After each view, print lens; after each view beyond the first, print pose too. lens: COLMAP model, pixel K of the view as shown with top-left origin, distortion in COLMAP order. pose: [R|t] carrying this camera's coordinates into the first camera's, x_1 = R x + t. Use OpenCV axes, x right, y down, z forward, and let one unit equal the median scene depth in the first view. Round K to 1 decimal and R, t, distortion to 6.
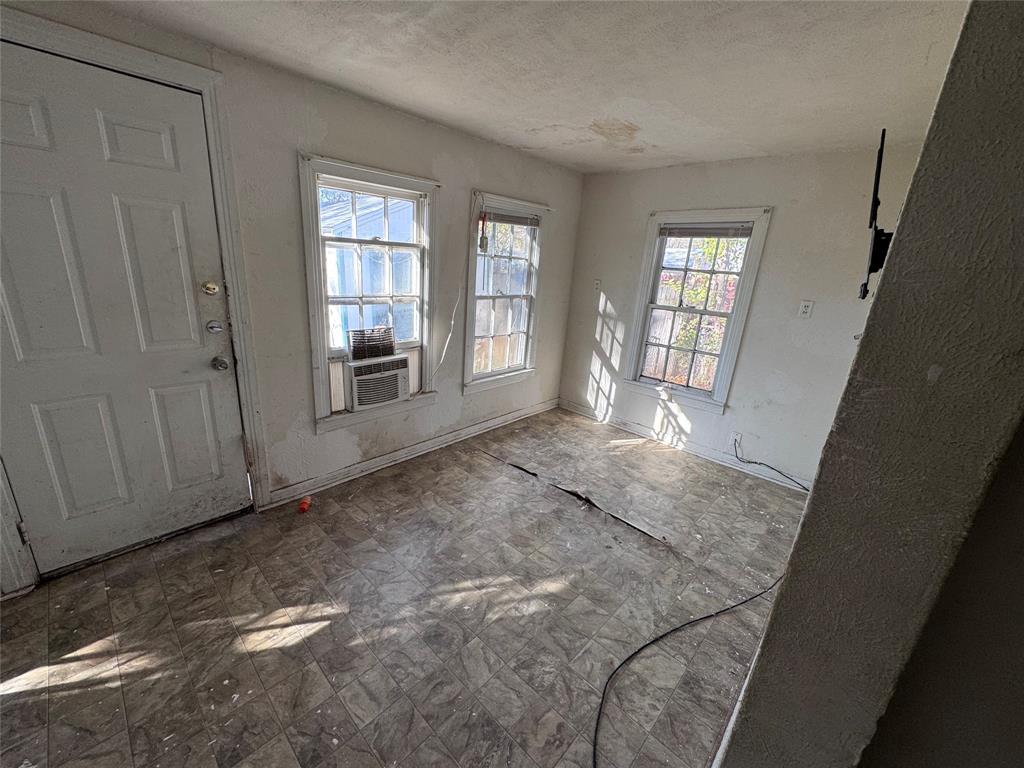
lens RADIAL K [[410.0, 0, 514.6], [0, 410.0, 384.3], [0, 0, 1]] dist [0.000167, -0.000044]
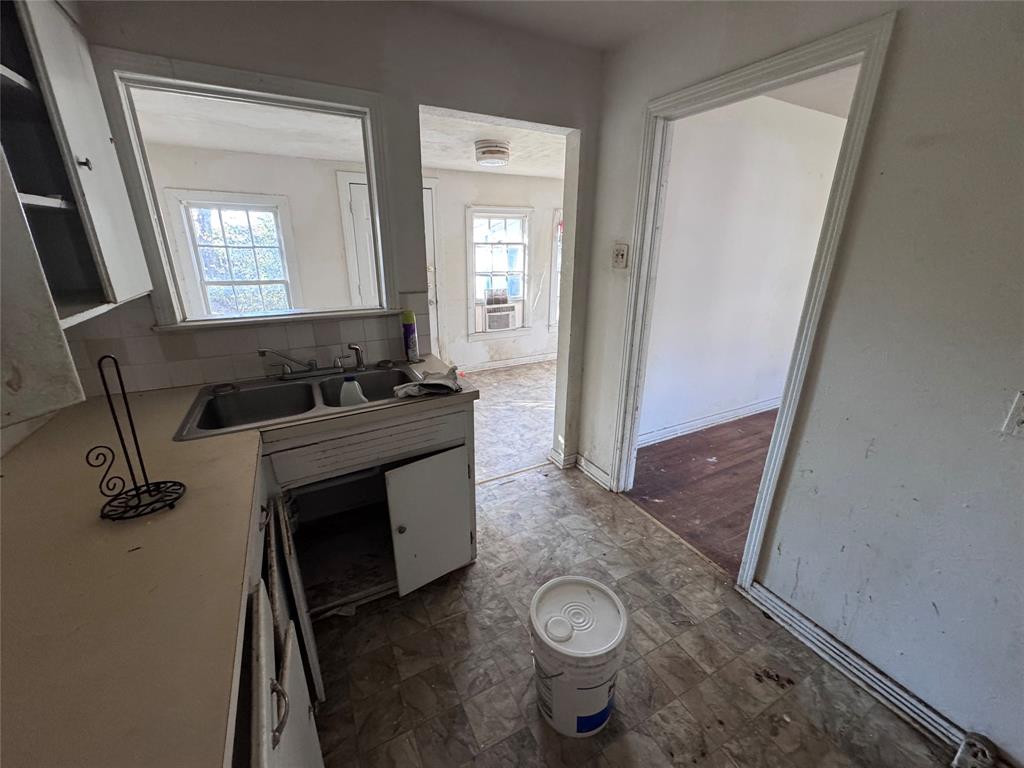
lens RADIAL K [[410.0, 0, 510.7], [0, 410.0, 384.2], [0, 0, 1]] dist [0.000167, -0.000044]
pose [[0.940375, 0.042920, -0.337420, 0.389189], [-0.037488, 0.999041, 0.022603, 0.269855], [0.338066, -0.008606, 0.941083, -0.803788]]
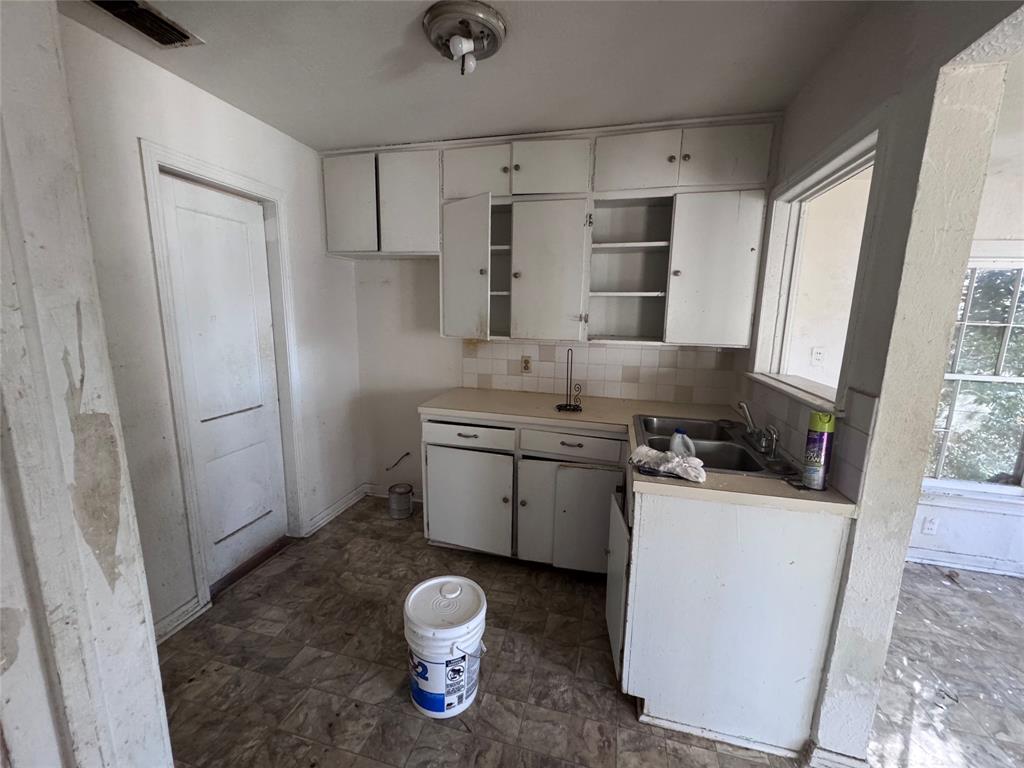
lens RADIAL K [[410.0, 0, 515.4], [0, 410.0, 382.9], [0, 0, 1]] dist [0.000167, -0.000044]
pose [[-0.875731, -0.011632, -0.482659, 0.515218], [-0.222834, 0.896597, 0.382700, 0.015037], [0.428299, 0.442695, -0.787770, 0.082043]]
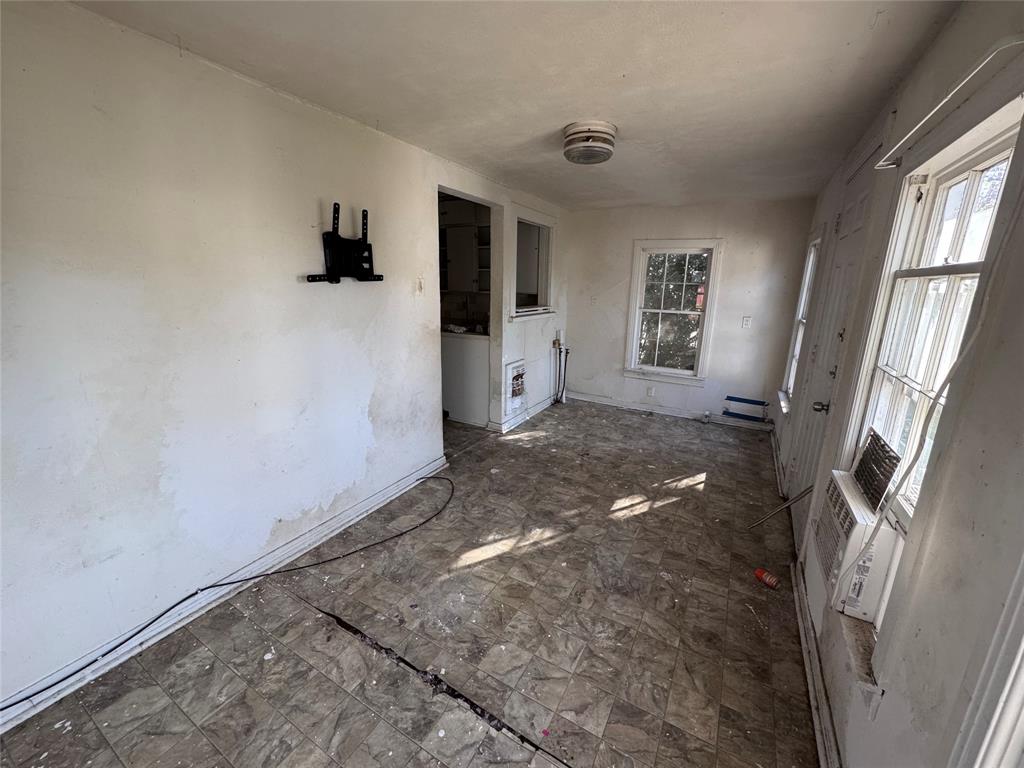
lens RADIAL K [[410.0, 0, 510.7], [0, 410.0, 381.7], [0, 0, 1]] dist [0.000167, -0.000044]
pose [[-0.970354, -0.035120, -0.239122, 0.225988], [-0.151725, 0.858653, 0.489586, -0.386130], [0.188129, 0.511352, -0.838526, 1.334140]]
